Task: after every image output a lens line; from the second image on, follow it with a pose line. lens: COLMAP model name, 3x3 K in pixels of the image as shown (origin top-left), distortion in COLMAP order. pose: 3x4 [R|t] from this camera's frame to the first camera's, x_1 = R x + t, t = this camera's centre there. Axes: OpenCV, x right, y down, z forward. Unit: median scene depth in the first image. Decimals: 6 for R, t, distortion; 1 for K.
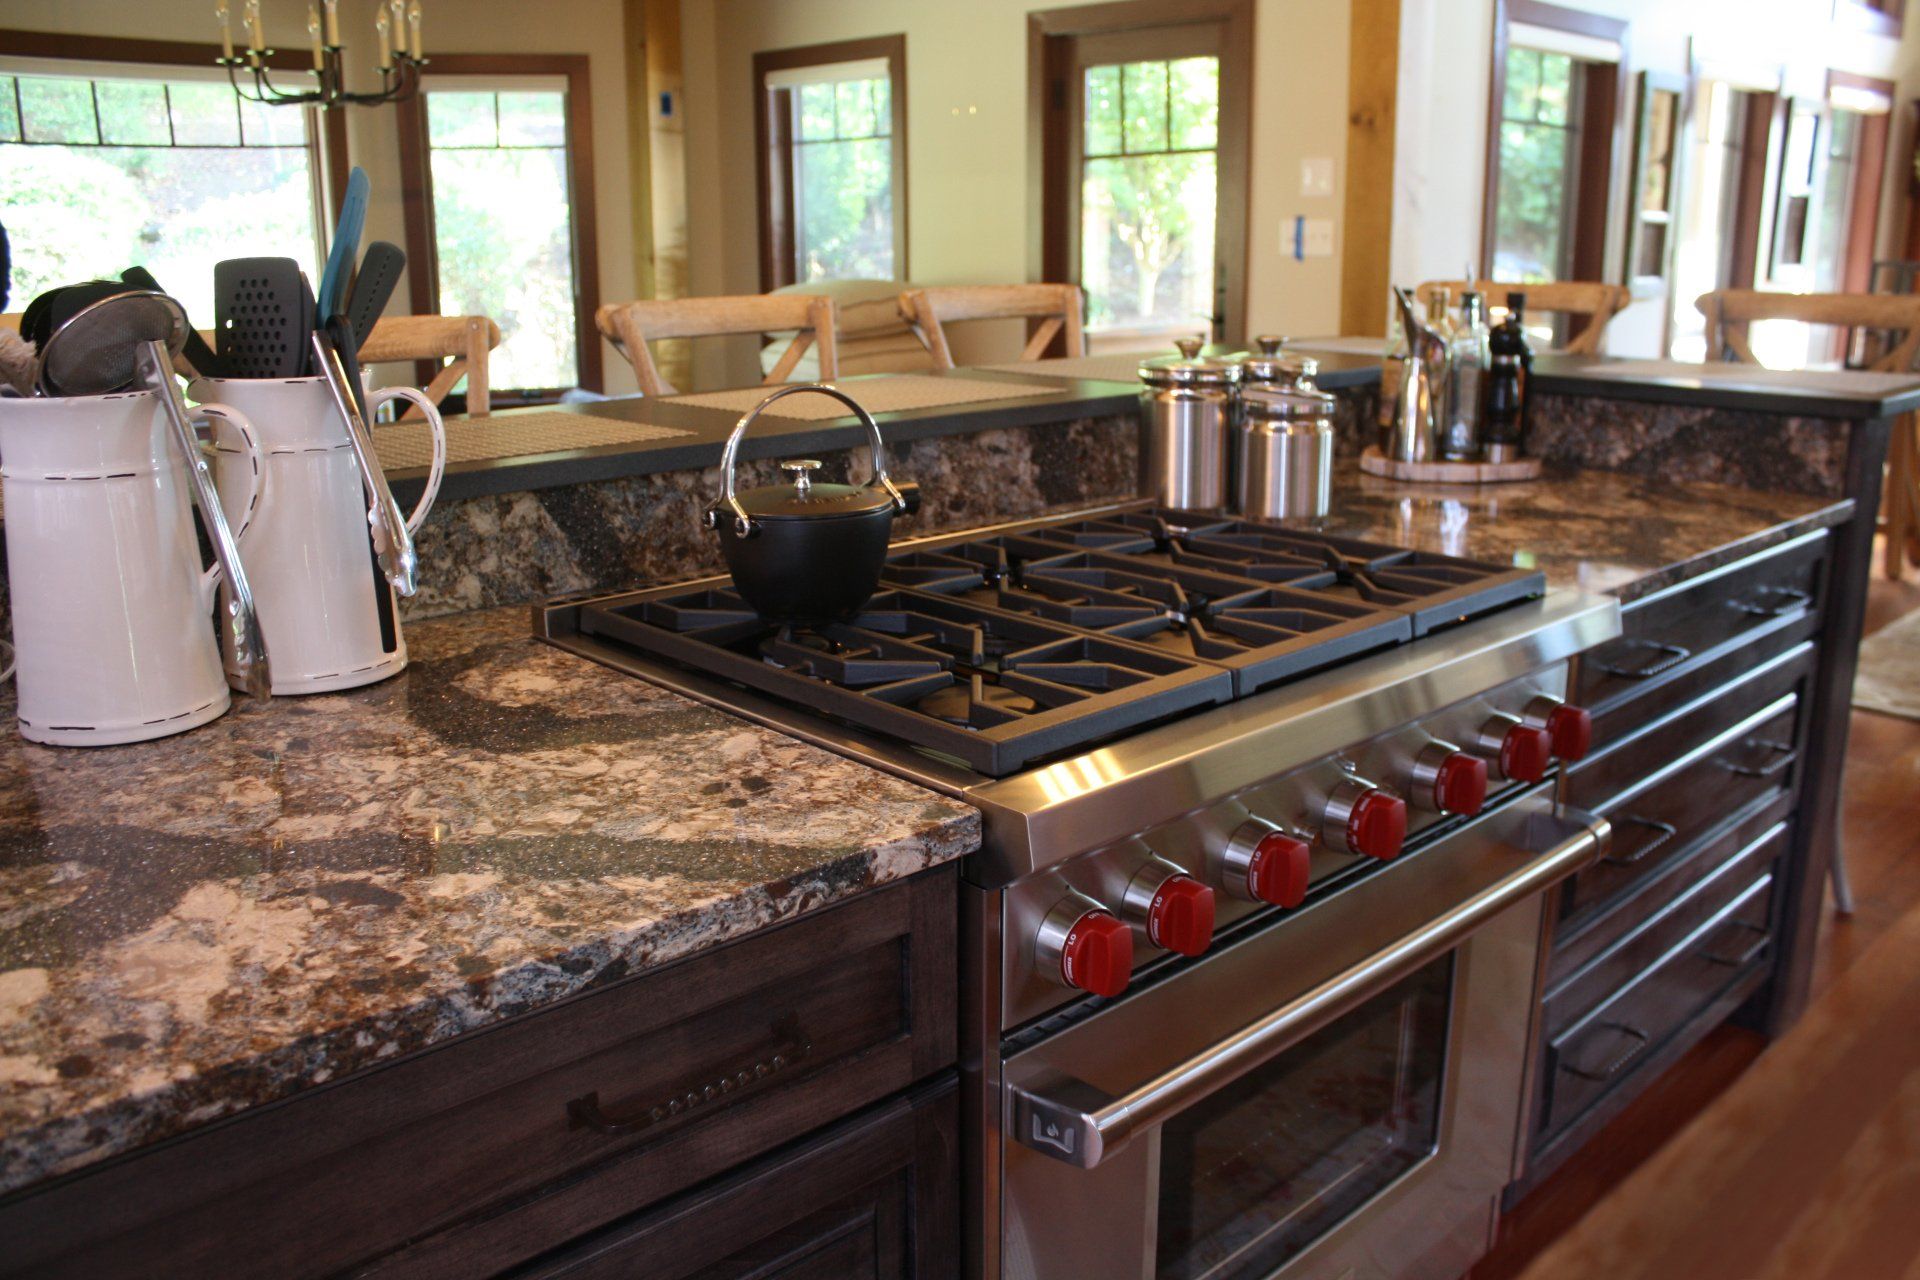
lens RADIAL K [[1620.4, 0, 977.7], [0, 1620.4, 641.5], [0, 0, 1]] dist [-0.174529, 0.164091]
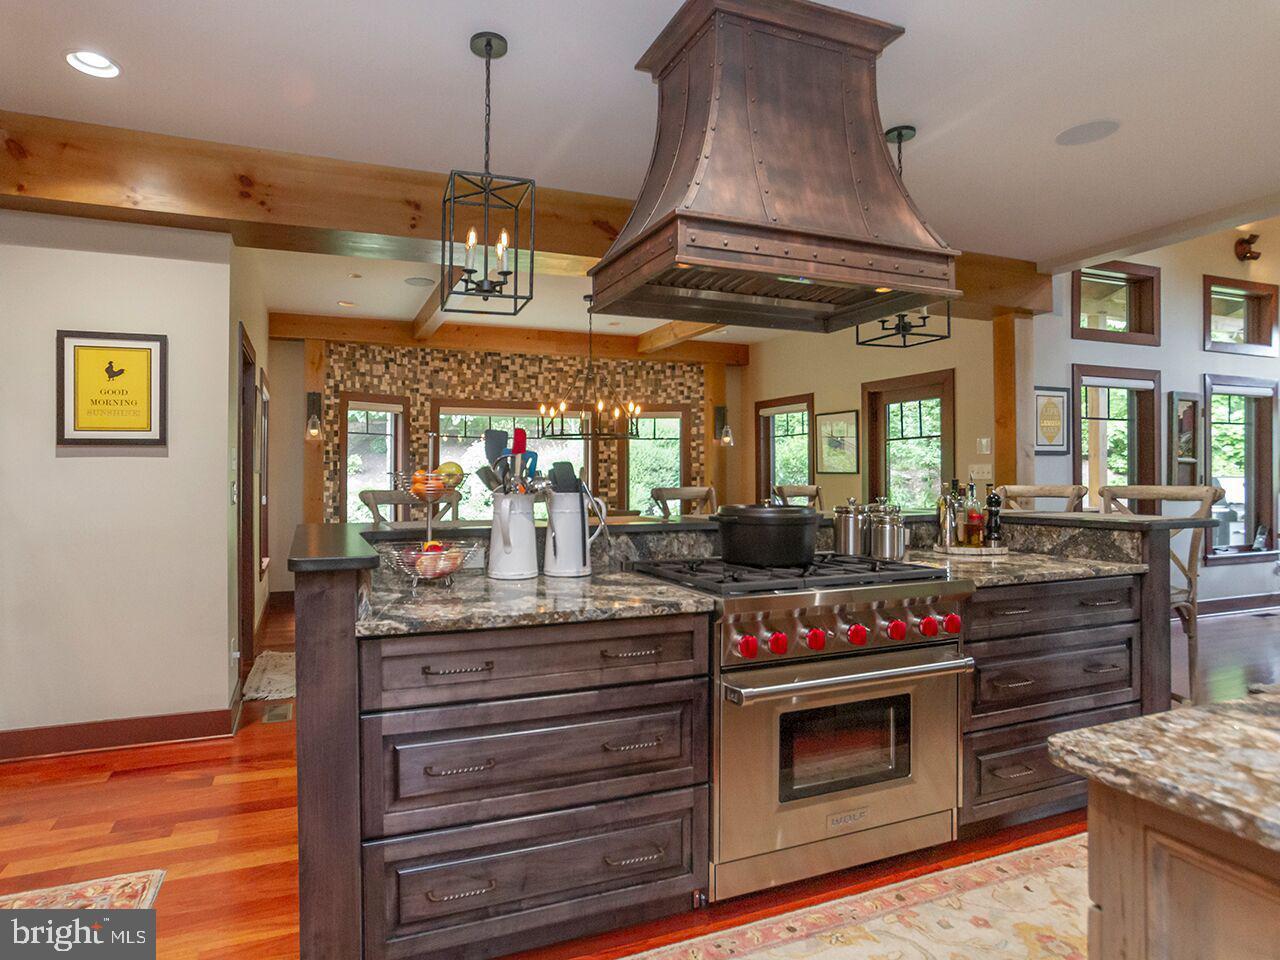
lens RADIAL K [[735.5, 0, 607.9], [0, 735.5, 457.0], [0, 0, 1]] dist [-0.048443, 0.000793]
pose [[0.934790, -0.008363, -0.355103, 0.244753], [-0.089175, 0.962179, -0.257407, 0.155612], [0.343826, 0.272288, 0.898690, -0.478898]]
